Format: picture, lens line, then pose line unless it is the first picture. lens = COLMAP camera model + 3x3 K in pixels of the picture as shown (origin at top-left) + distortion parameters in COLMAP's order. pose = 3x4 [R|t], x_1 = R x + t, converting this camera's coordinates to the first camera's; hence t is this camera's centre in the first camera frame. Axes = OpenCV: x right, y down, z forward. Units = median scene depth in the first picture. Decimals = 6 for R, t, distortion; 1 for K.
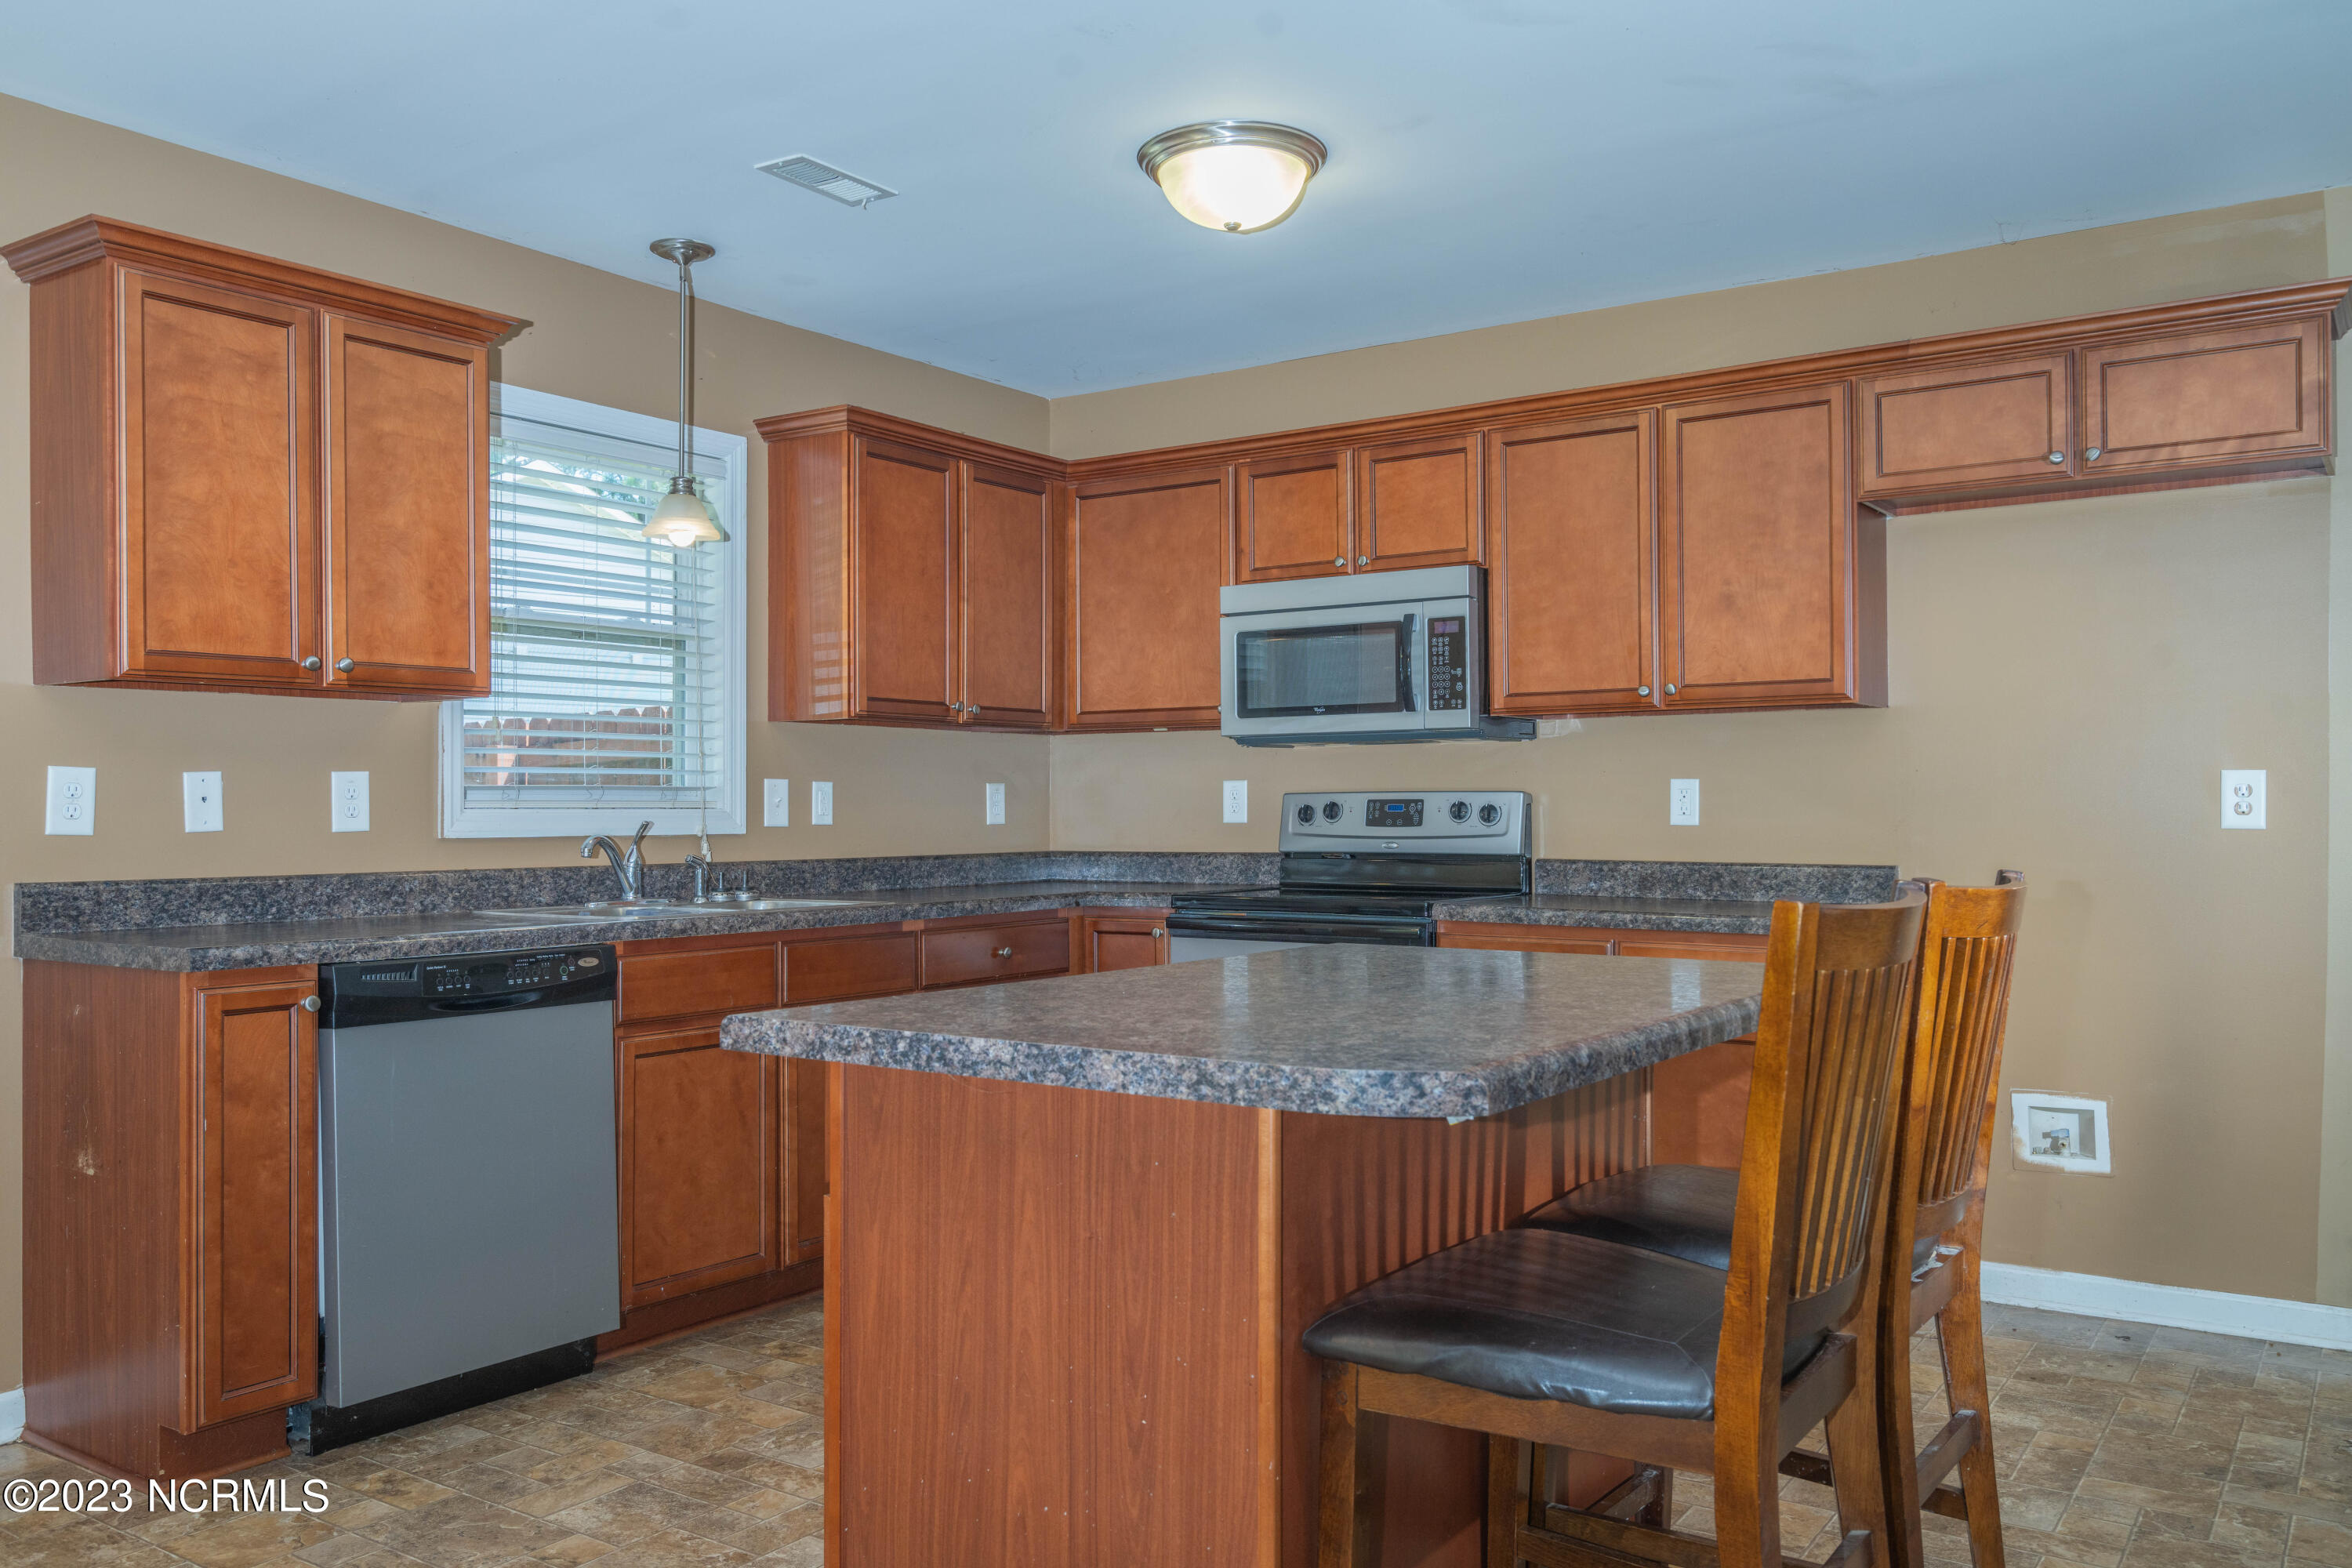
lens RADIAL K [[1822.9, 0, 1174.9], [0, 1822.9, 796.7], [0, 0, 1]] dist [-0.001120, 0.002343]
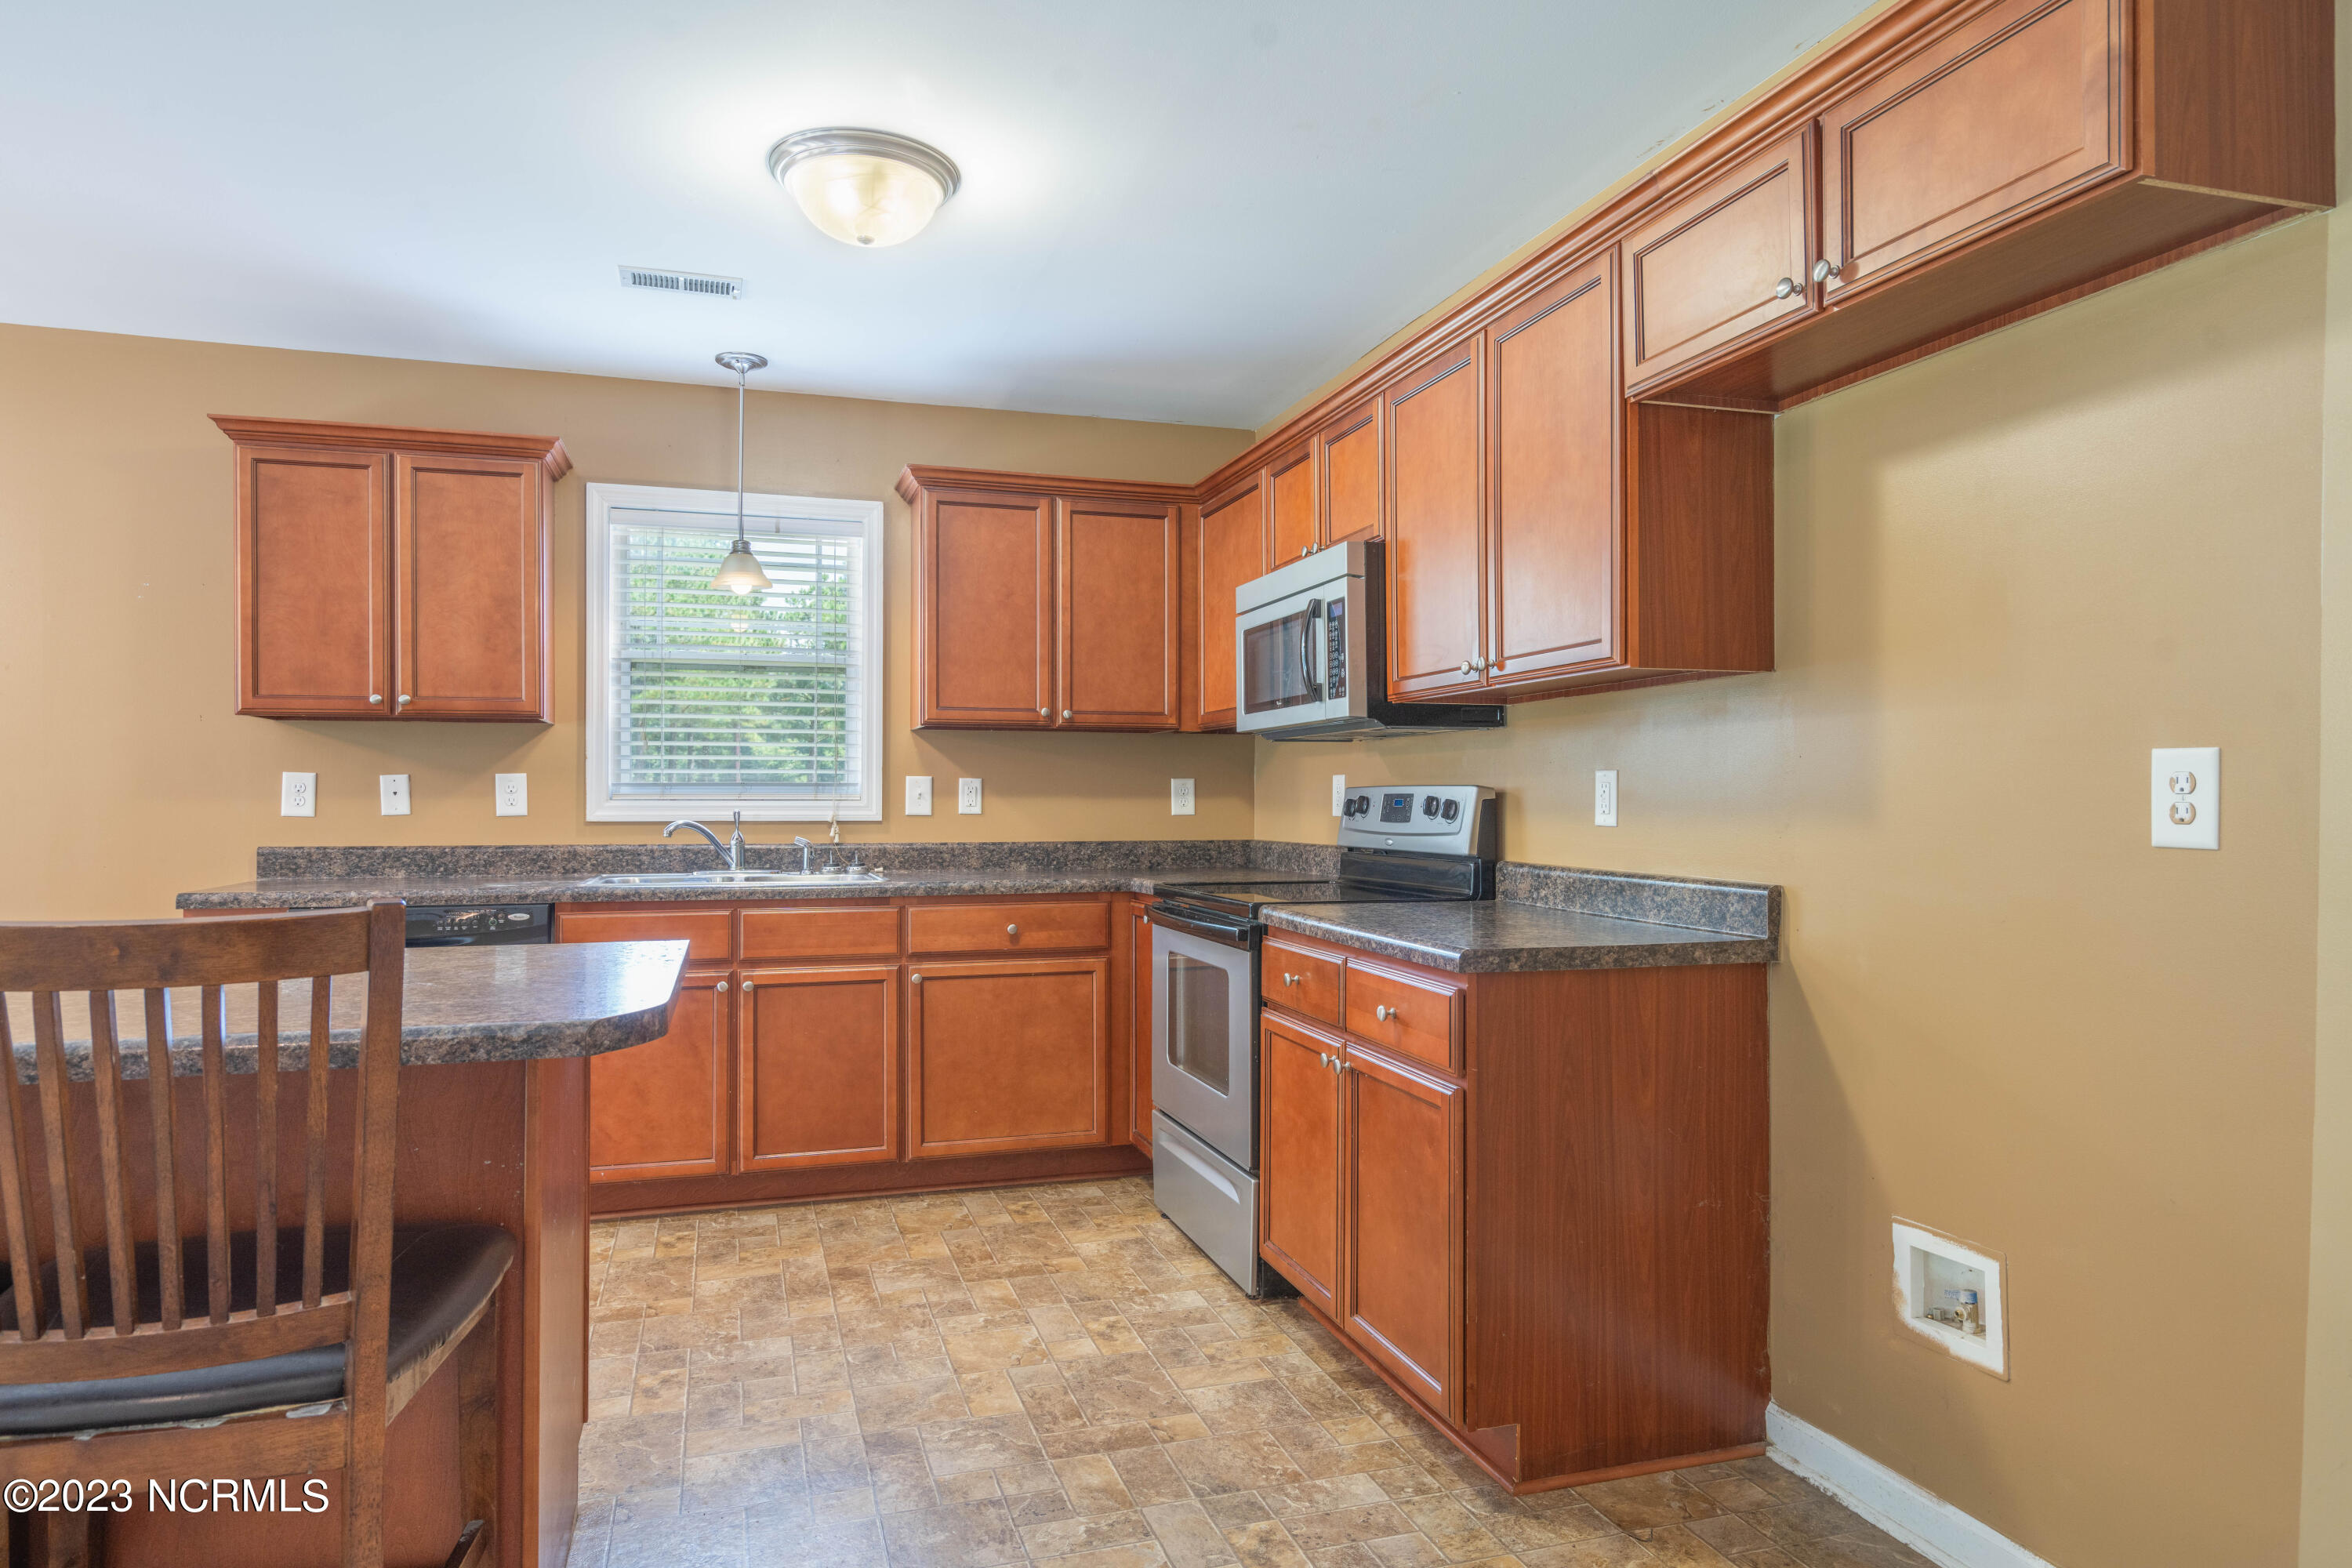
lens RADIAL K [[1419.7, 0, 1165.9], [0, 1419.7, 793.9], [0, 0, 1]] dist [0.016556, -0.011063]
pose [[0.782826, 0.001770, -0.622239, 0.616177], [0.001135, 0.999990, 0.004273, -0.002091], [0.622240, -0.004052, 0.782816, 0.433822]]
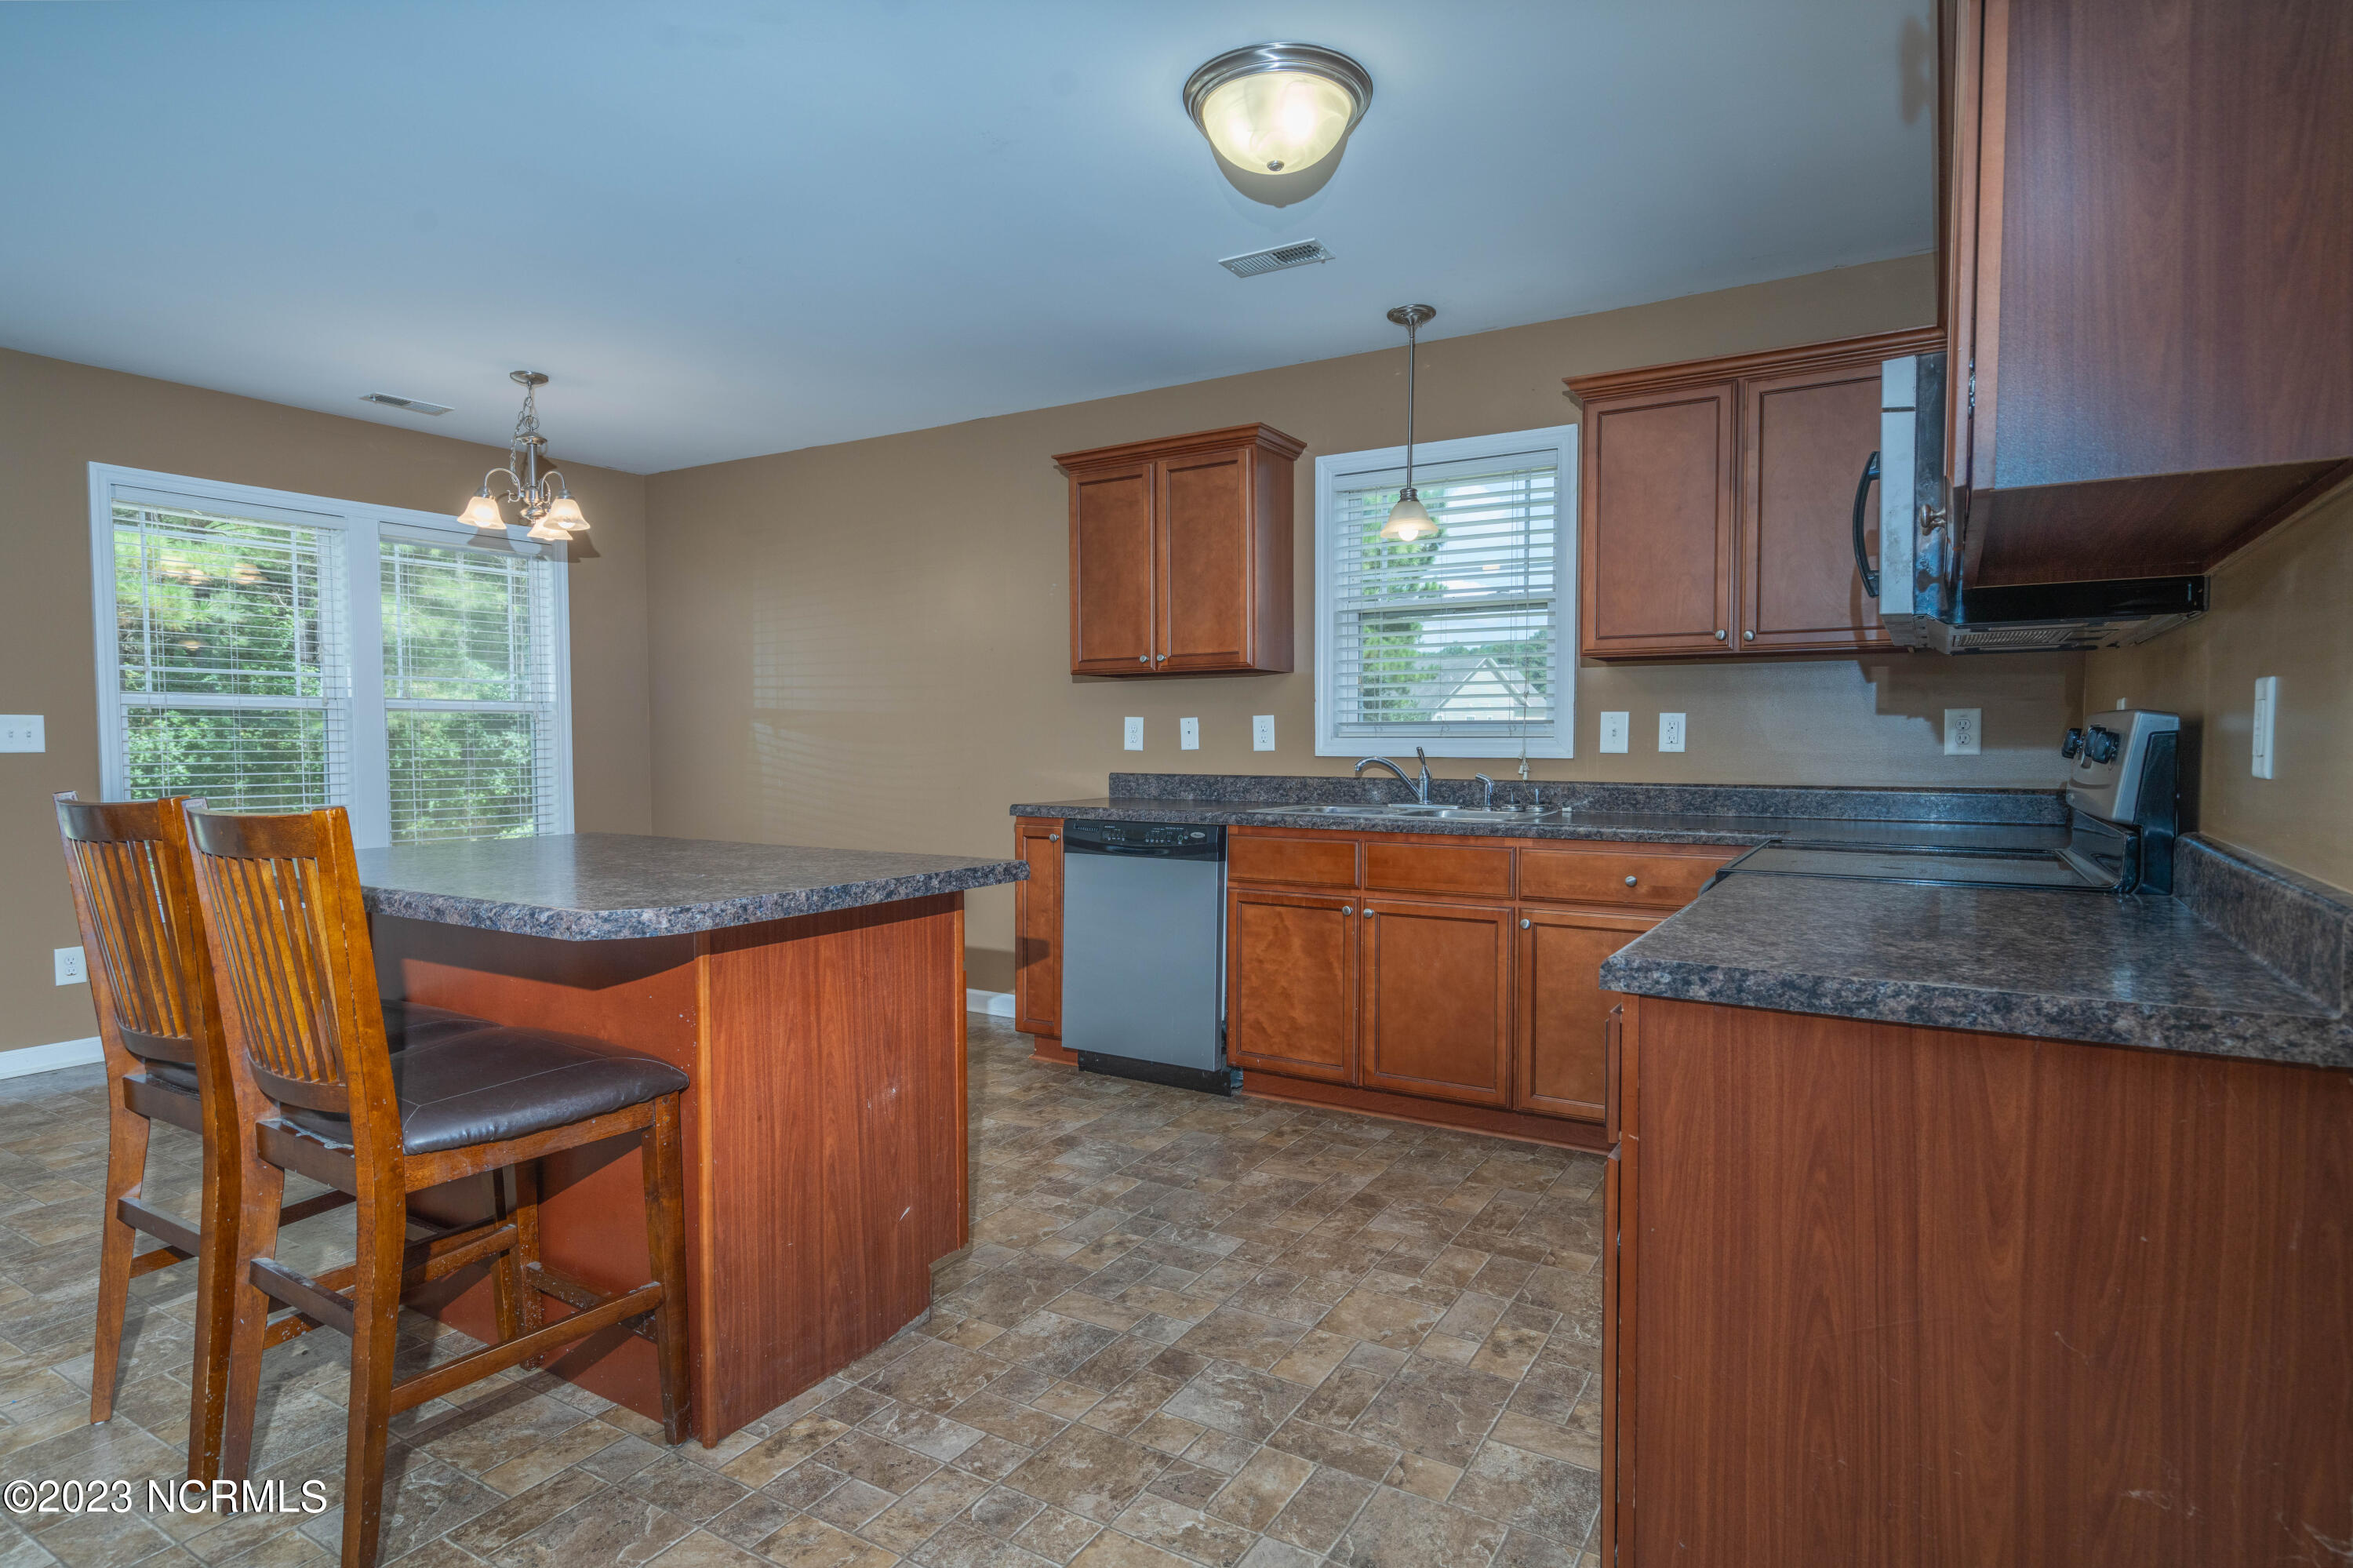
lens RADIAL K [[1254.6, 0, 1171.3], [0, 1254.6, 789.0], [0, 0, 1]] dist [0.001880, 0.004130]
pose [[0.045103, 0.043306, -0.998043, 0.685980], [0.007758, 0.999015, 0.043698, 0.002787], [0.998952, -0.009714, 0.044722, 0.832454]]
